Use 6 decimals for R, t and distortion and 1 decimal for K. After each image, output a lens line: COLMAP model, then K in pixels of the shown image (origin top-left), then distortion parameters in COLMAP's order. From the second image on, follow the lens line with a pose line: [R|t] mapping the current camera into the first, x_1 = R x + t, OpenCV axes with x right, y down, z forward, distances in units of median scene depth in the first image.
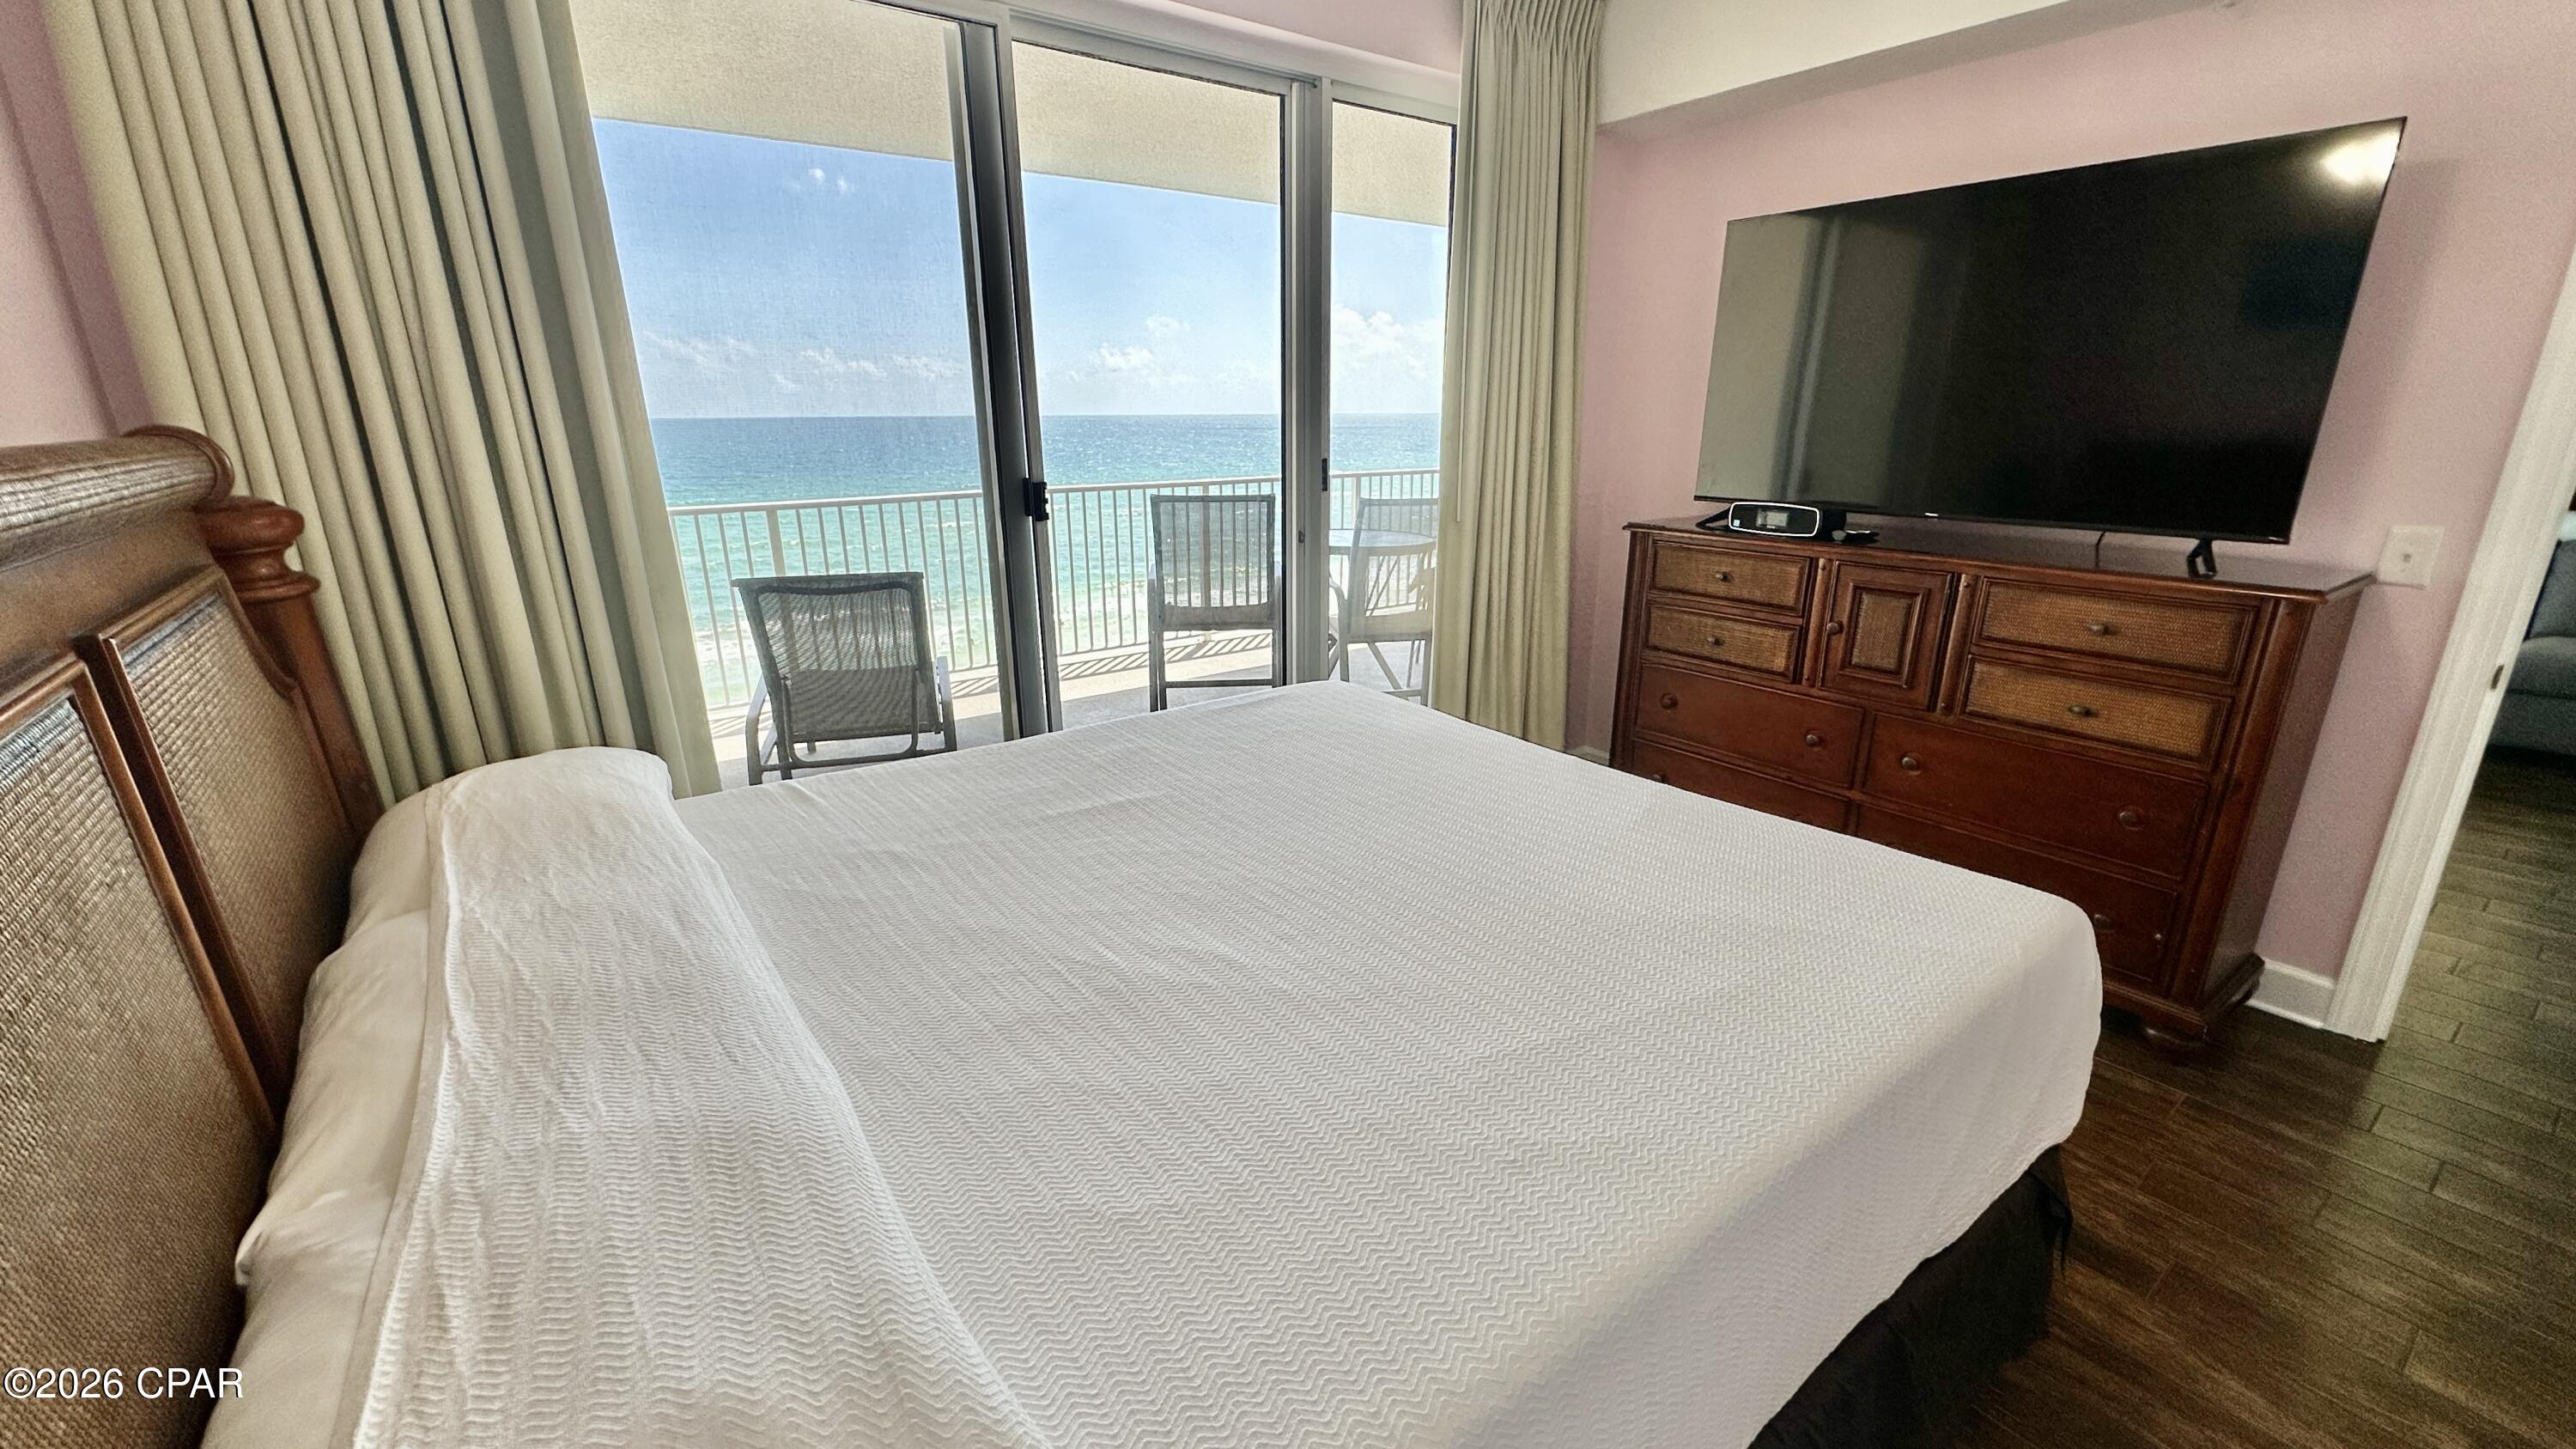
lens RADIAL K [[1031.1, 0, 1287.8], [0, 1031.1, 729.7], [0, 0, 1]] dist [-0.004223, 0.000808]
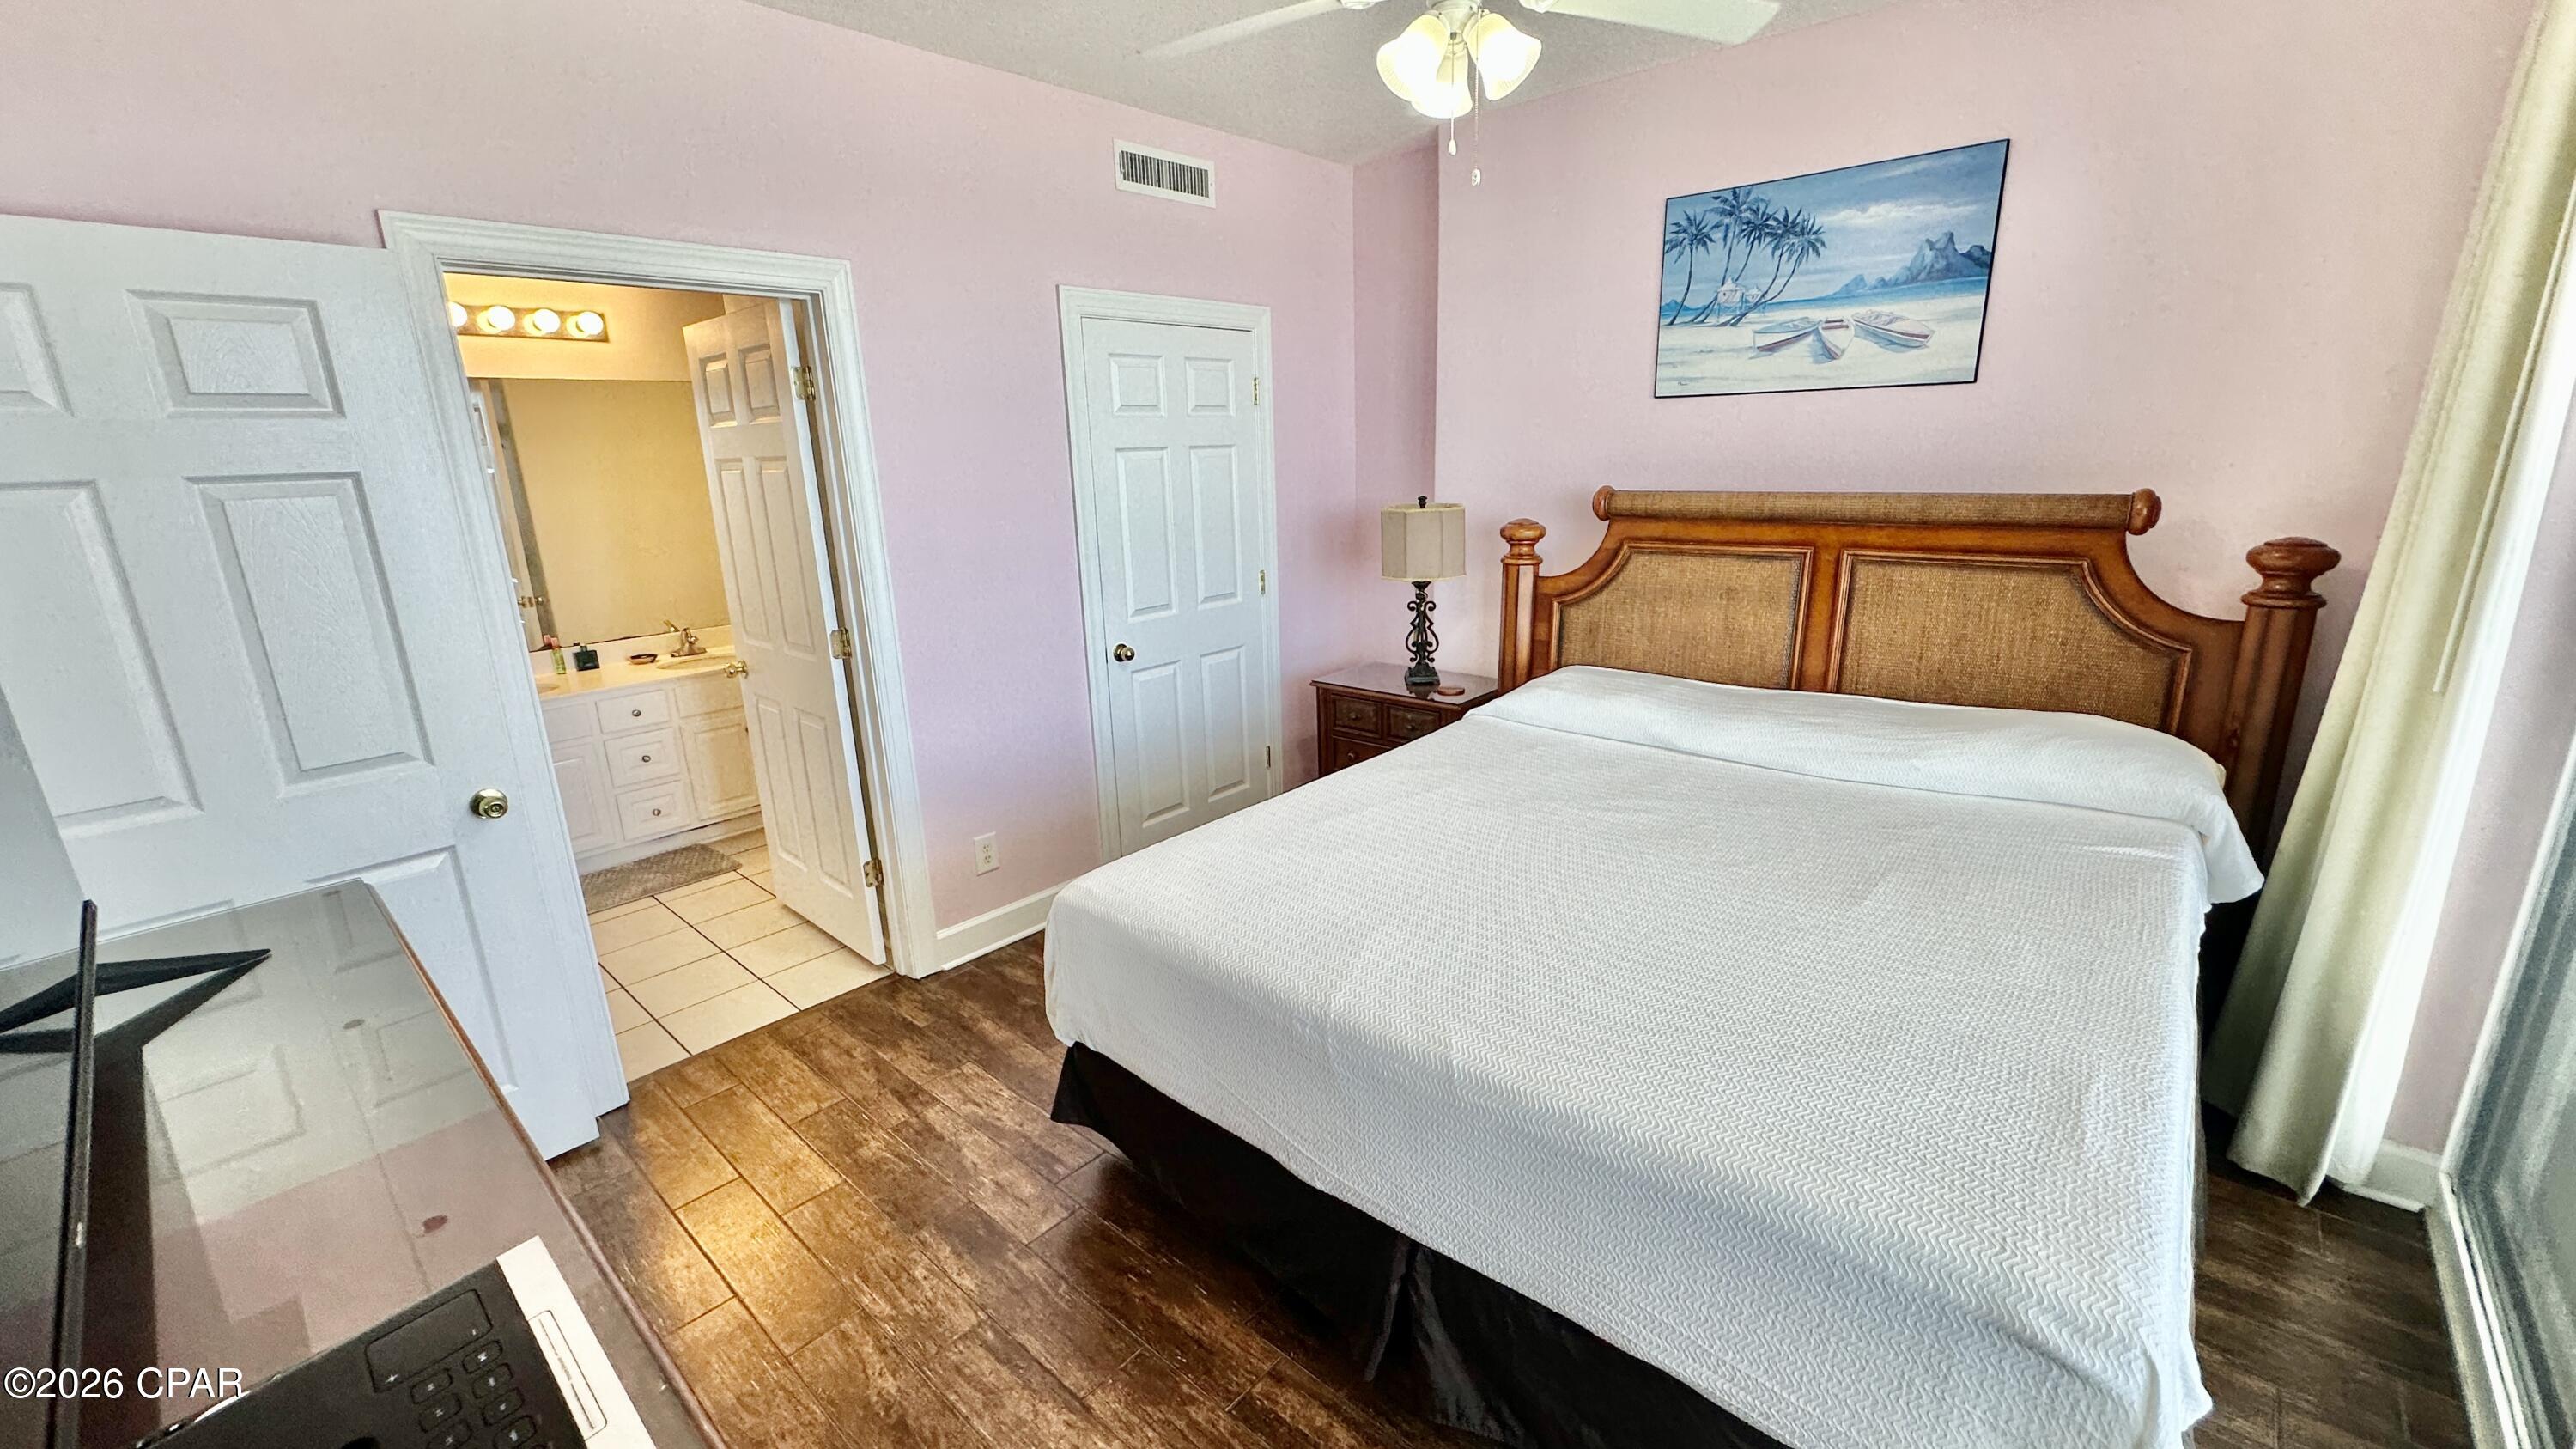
lens RADIAL K [[1031.1, 0, 1287.9], [0, 1031.1, 717.0], [0, 0, 1]] dist [-0.004223, 0.000808]
pose [[-0.976802, 0.082519, -0.197607, 0.381138], [-0.034274, 0.850633, 0.524642, -0.390719], [0.211384, 0.519245, -0.828071, 1.092608]]
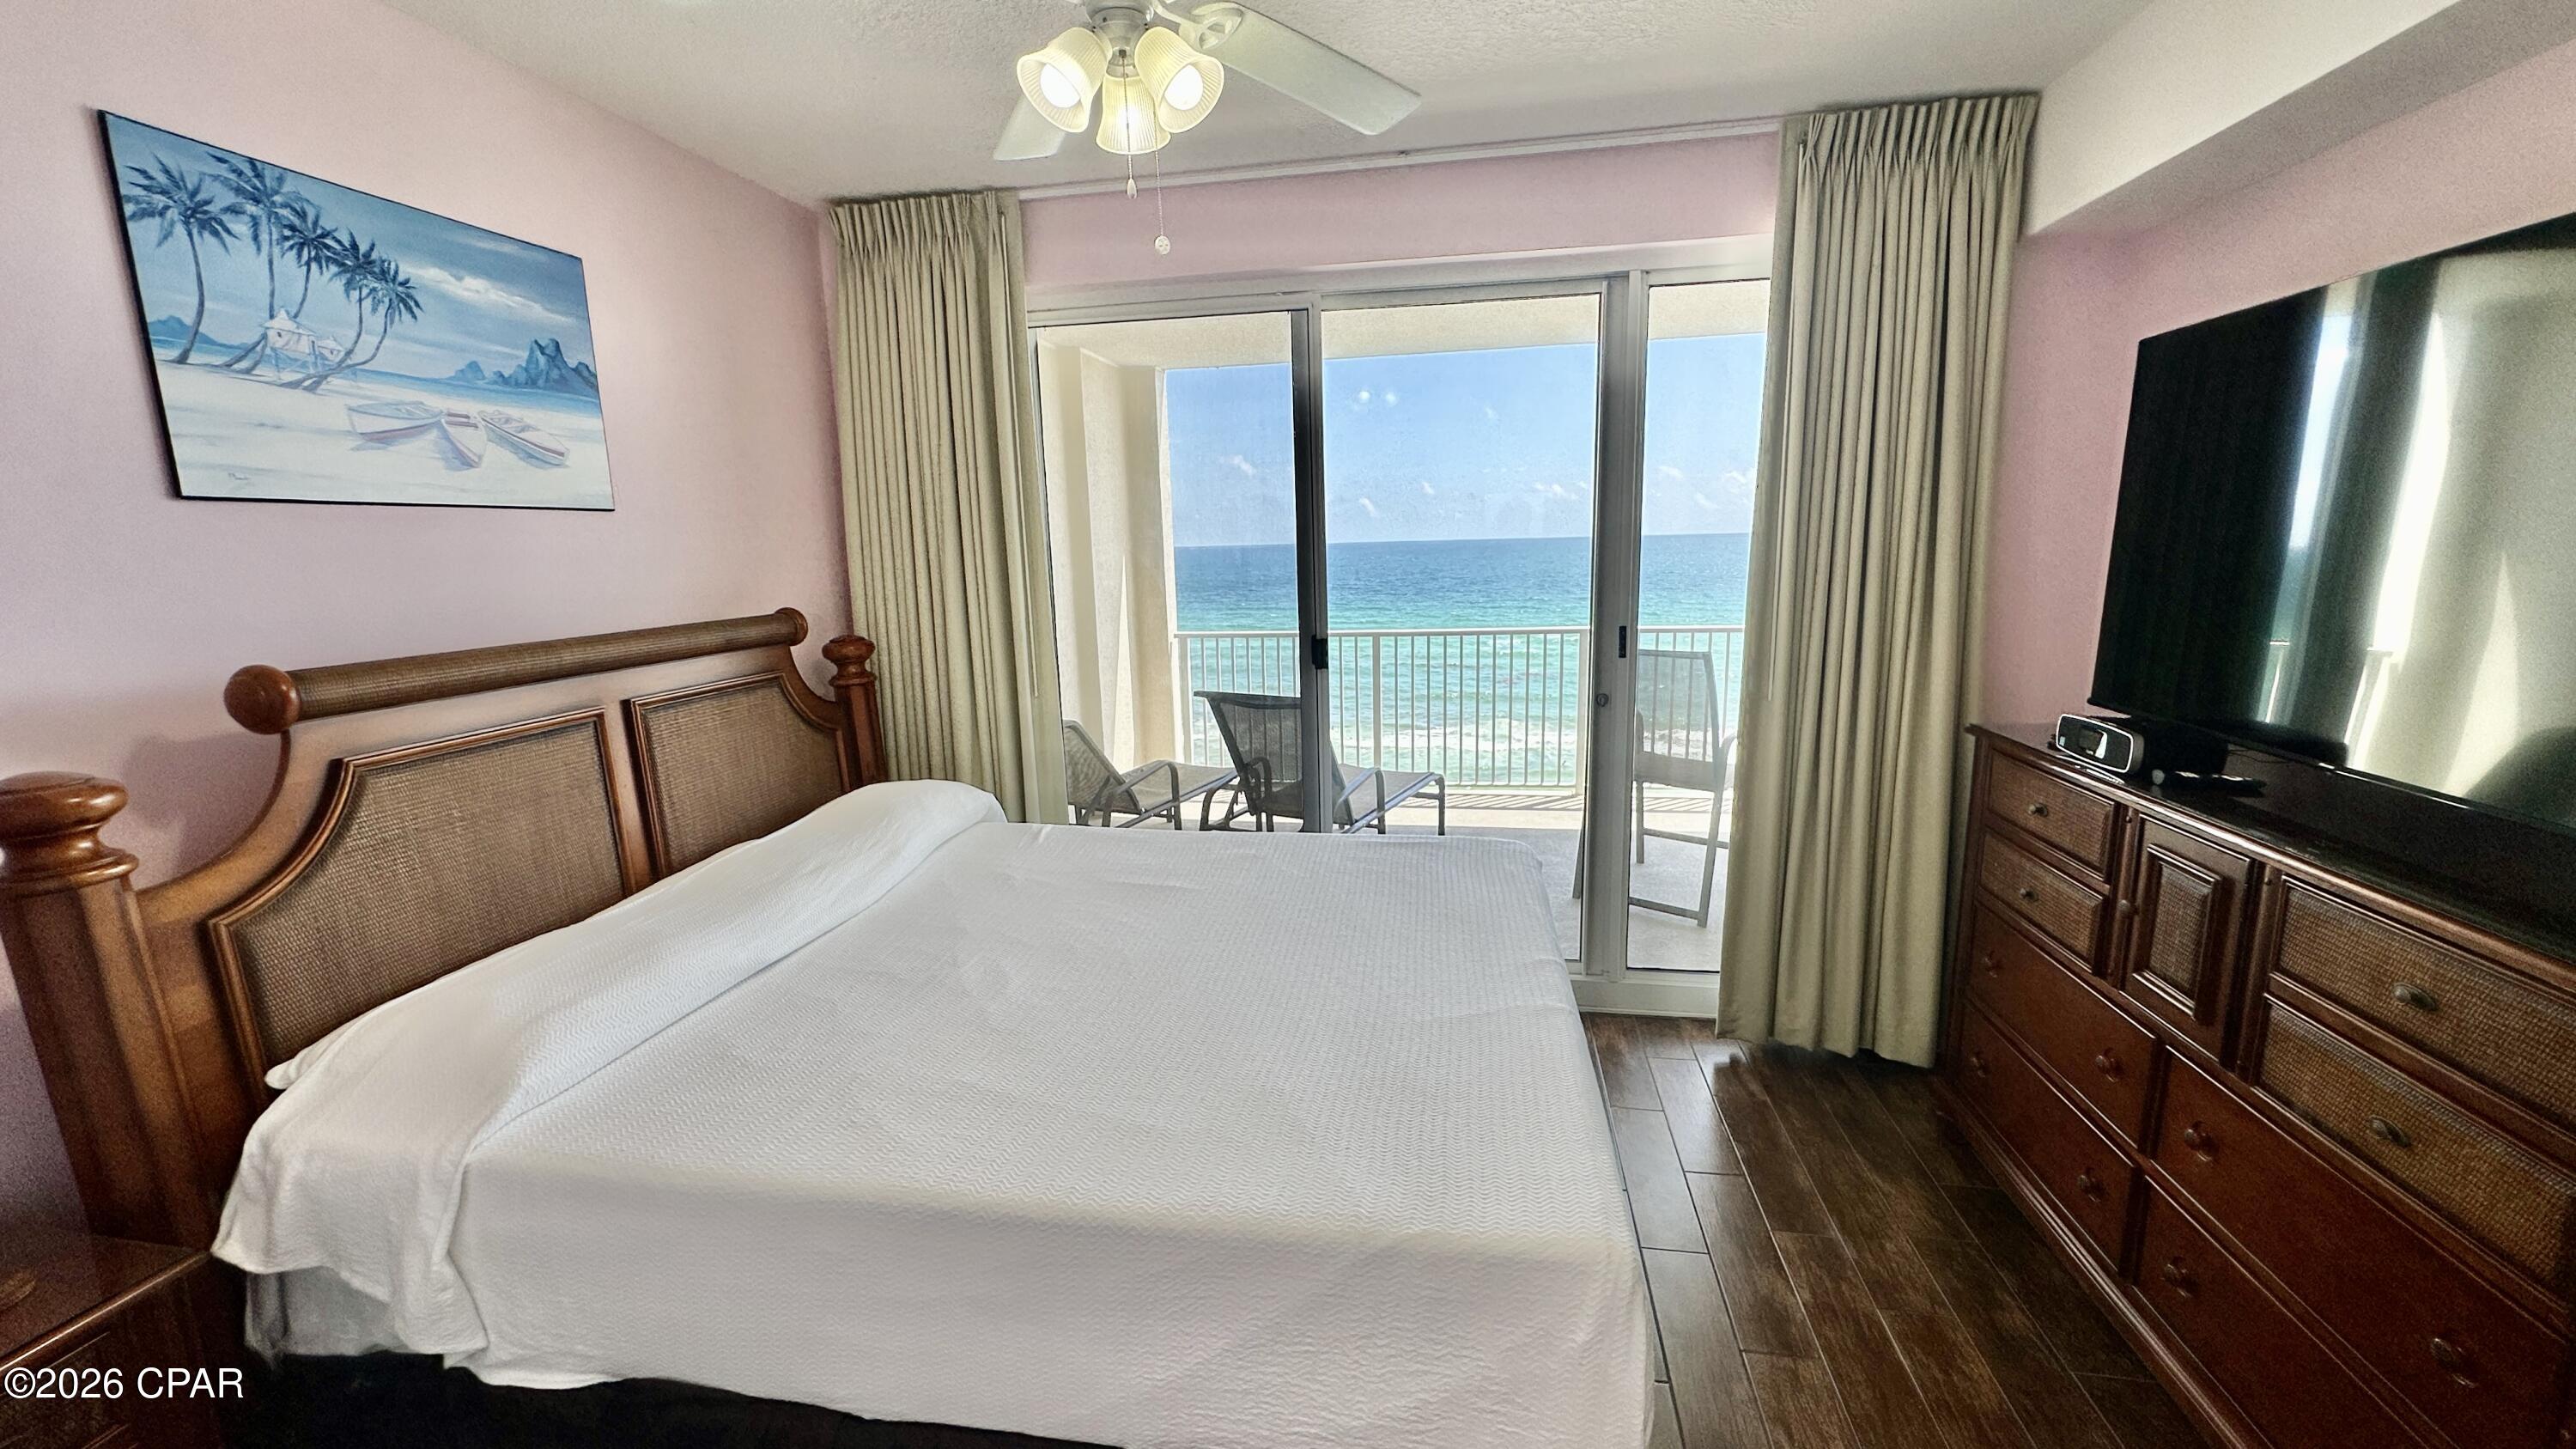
lens RADIAL K [[1031.1, 0, 1283.4], [0, 1031.1, 721.4], [0, 0, 1]] dist [-0.004223, 0.000808]
pose [[0.689696, 0.113257, -0.715187, 0.588488], [-0.193757, 0.980541, -0.031573, -0.084736], [0.697694, 0.160348, 0.698220, 0.098124]]
